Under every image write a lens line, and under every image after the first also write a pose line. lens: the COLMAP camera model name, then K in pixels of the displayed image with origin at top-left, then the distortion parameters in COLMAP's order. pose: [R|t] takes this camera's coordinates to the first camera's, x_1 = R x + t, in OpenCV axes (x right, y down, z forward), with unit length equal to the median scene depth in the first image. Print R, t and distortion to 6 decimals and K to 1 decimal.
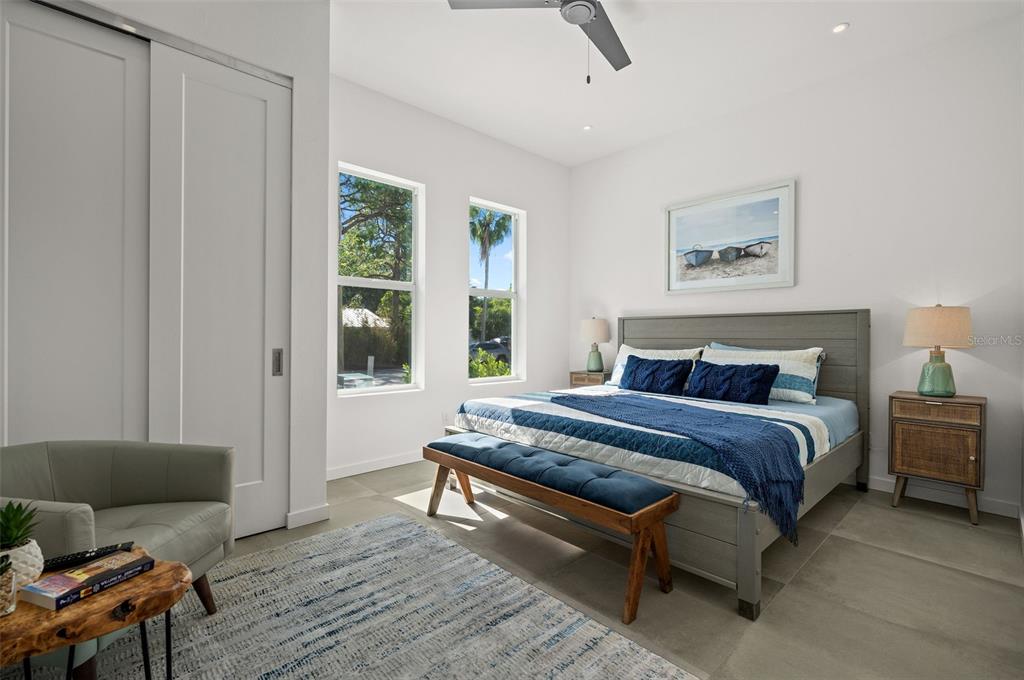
lens RADIAL K [[450.2, 0, 512.0], [0, 450.2, 340.0], [0, 0, 1]] dist [-0.001929, -0.000182]
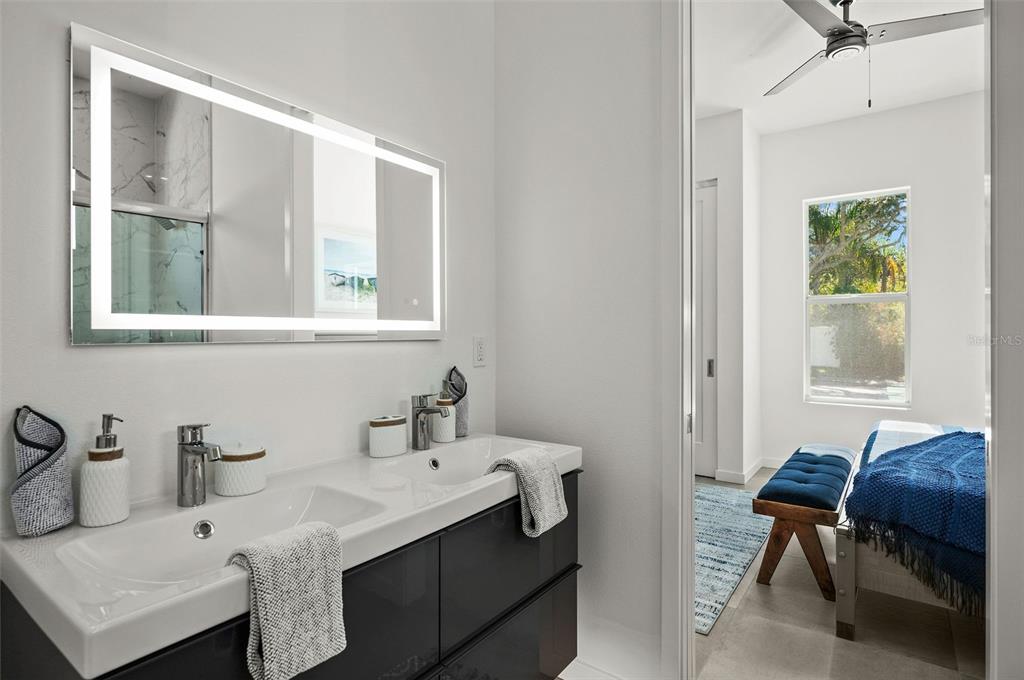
lens RADIAL K [[524.8, 0, 512.0], [0, 524.8, 340.0], [0, 0, 1]] dist [0.000367, 0.000071]
pose [[0.195093, 0.010177, -0.980732, 1.106728], [0.000487, 0.999945, 0.010473, -0.064880], [0.980785, -0.002520, 0.195078, -0.003355]]
